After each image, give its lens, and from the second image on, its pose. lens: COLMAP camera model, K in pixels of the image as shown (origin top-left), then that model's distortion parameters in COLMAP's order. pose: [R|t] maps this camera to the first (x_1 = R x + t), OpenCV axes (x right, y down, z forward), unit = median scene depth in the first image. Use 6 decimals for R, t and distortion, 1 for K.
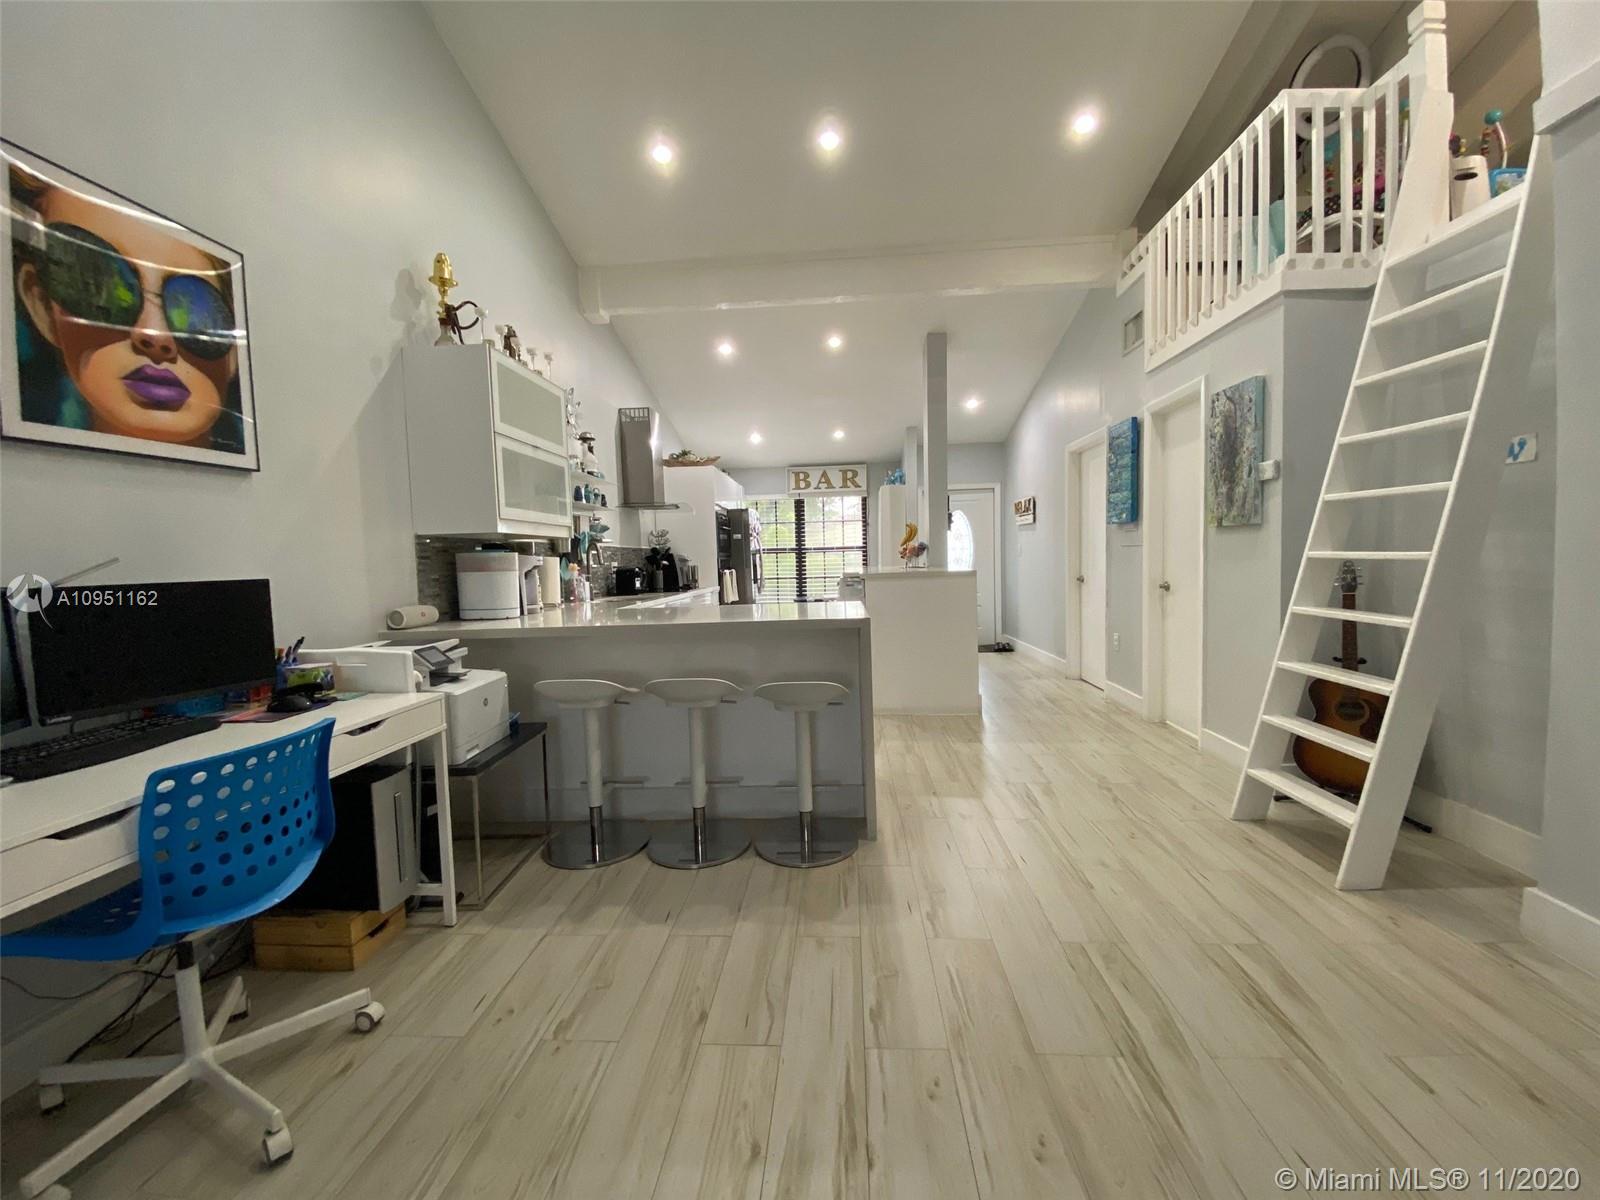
lens RADIAL K [[642.4, 0, 803.7], [0, 642.4, 600.0], [0, 0, 1]] dist [0.032235, -0.027353]
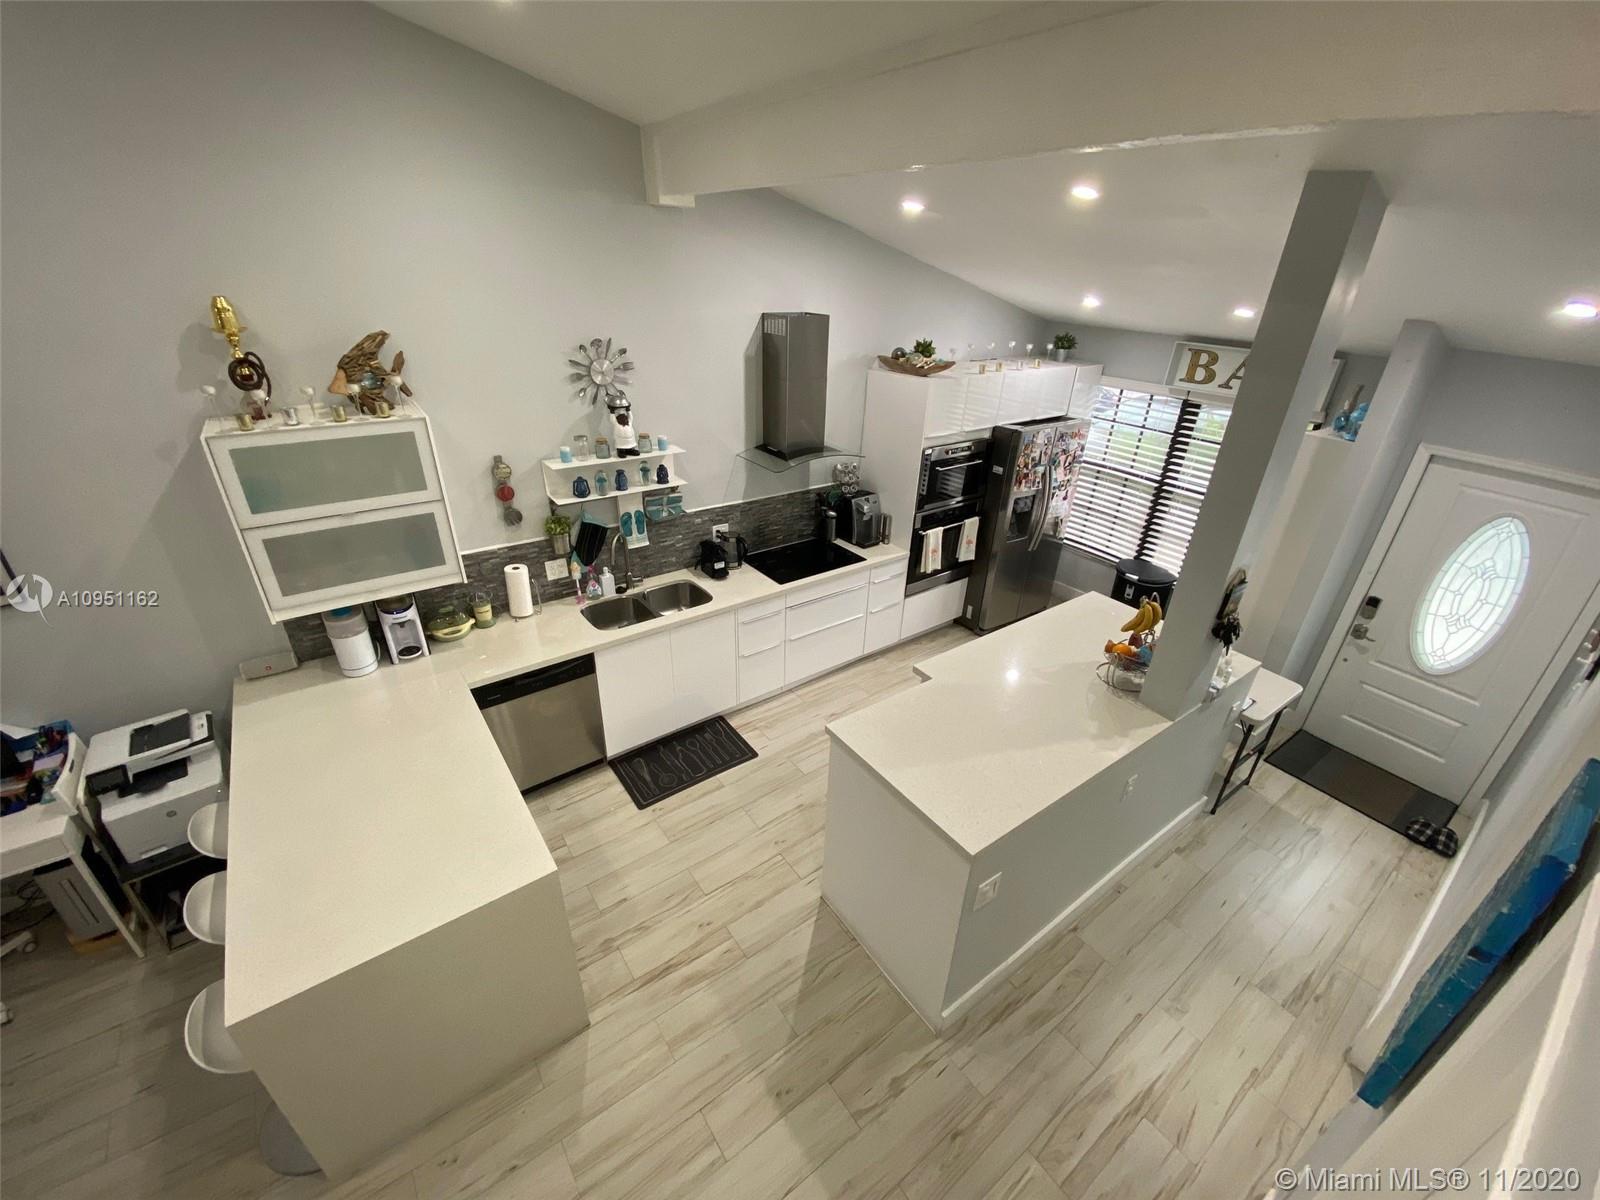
lens RADIAL K [[642.4, 0, 803.7], [0, 642.4, 600.0], [0, 0, 1]] dist [0.032235, -0.027353]
pose [[0.638339, 0.399868, -0.657745, 0.609195], [-0.099978, 0.890317, 0.444229, -0.590611], [0.763235, -0.217809, 0.608302, 0.923583]]
